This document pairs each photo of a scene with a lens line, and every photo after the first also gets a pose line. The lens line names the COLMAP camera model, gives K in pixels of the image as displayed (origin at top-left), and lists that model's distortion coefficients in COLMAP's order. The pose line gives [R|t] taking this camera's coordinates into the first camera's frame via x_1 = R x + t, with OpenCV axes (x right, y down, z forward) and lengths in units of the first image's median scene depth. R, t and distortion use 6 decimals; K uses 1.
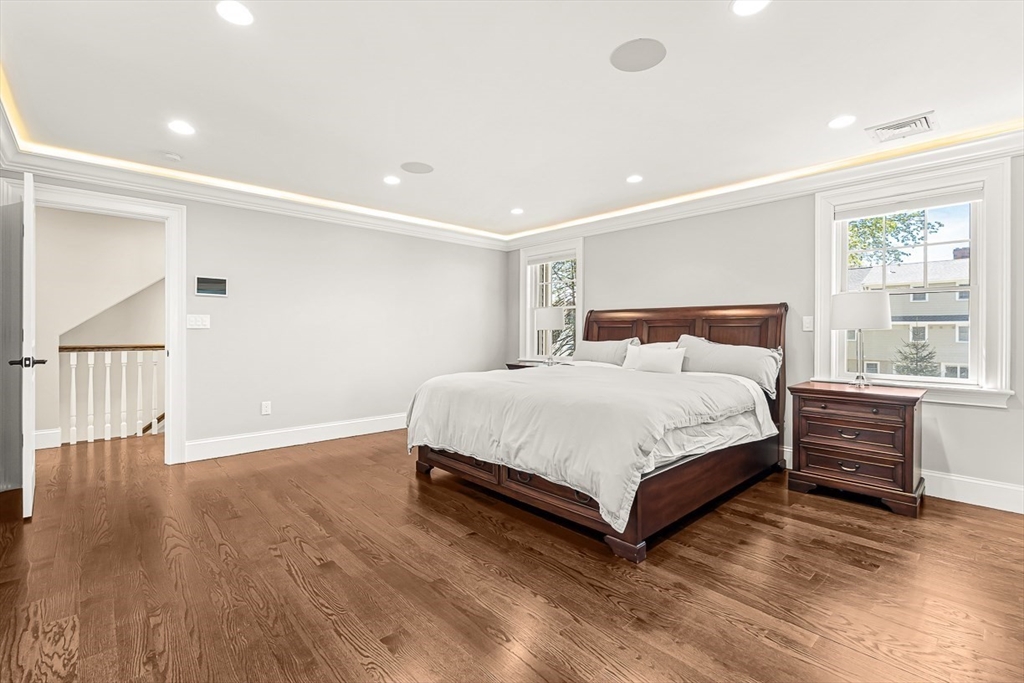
lens RADIAL K [[460.0, 0, 515.9], [0, 460.0, 339.5], [0, 0, 1]] dist [-0.000290, 0.001445]
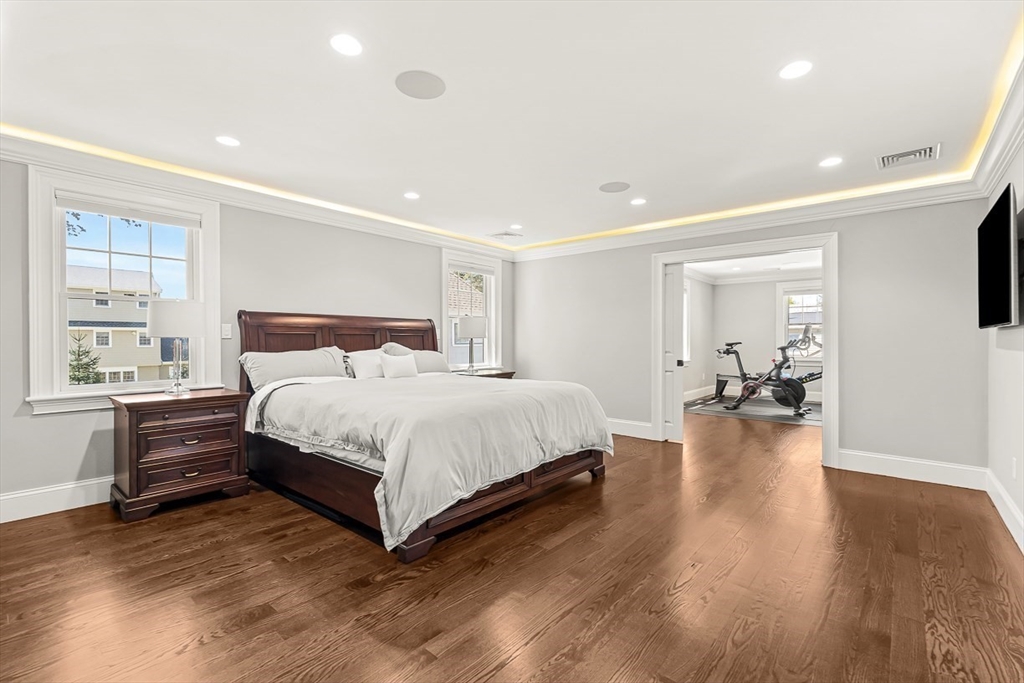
lens RADIAL K [[460.0, 0, 516.3], [0, 460.0, 341.1], [0, 0, 1]] dist [-0.000290, 0.001445]
pose [[-0.125266, -0.007333, 0.992096, -0.605706], [0.015370, 0.999838, 0.009331, -0.014278], [-0.992004, 0.016417, -0.125133, 0.663489]]
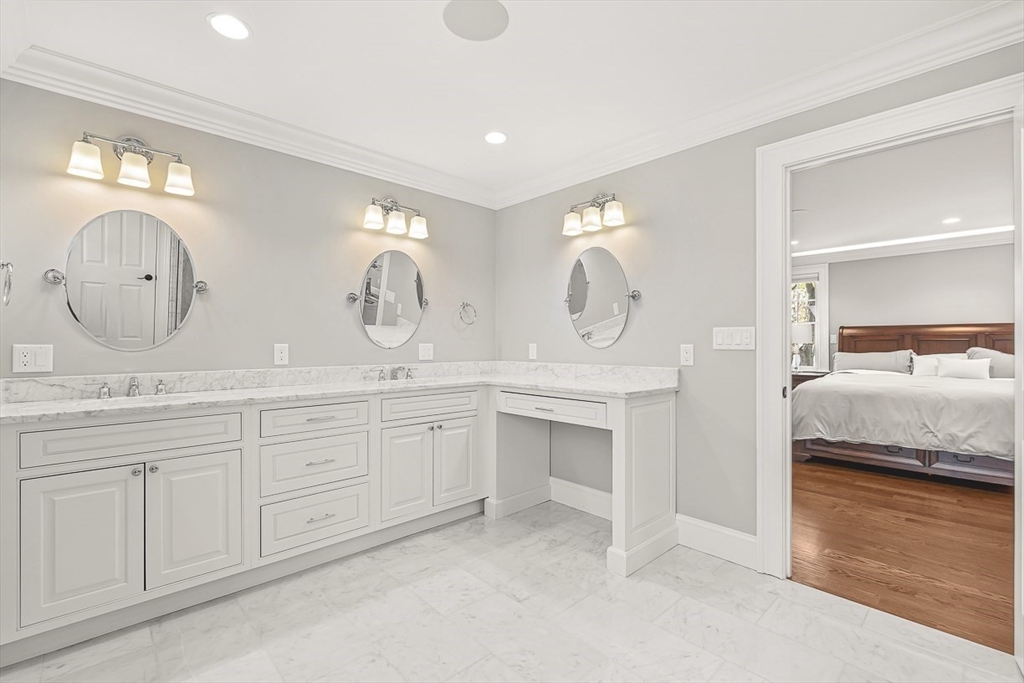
lens RADIAL K [[460.0, 0, 515.0], [0, 460.0, 345.7], [0, 0, 1]] dist [-0.000290, 0.001445]
pose [[0.999527, -0.000114, 0.030769, -0.687036], [0.000622, 0.999864, -0.016500, 0.003827], [-0.030763, 0.016511, 0.999390, -0.127625]]
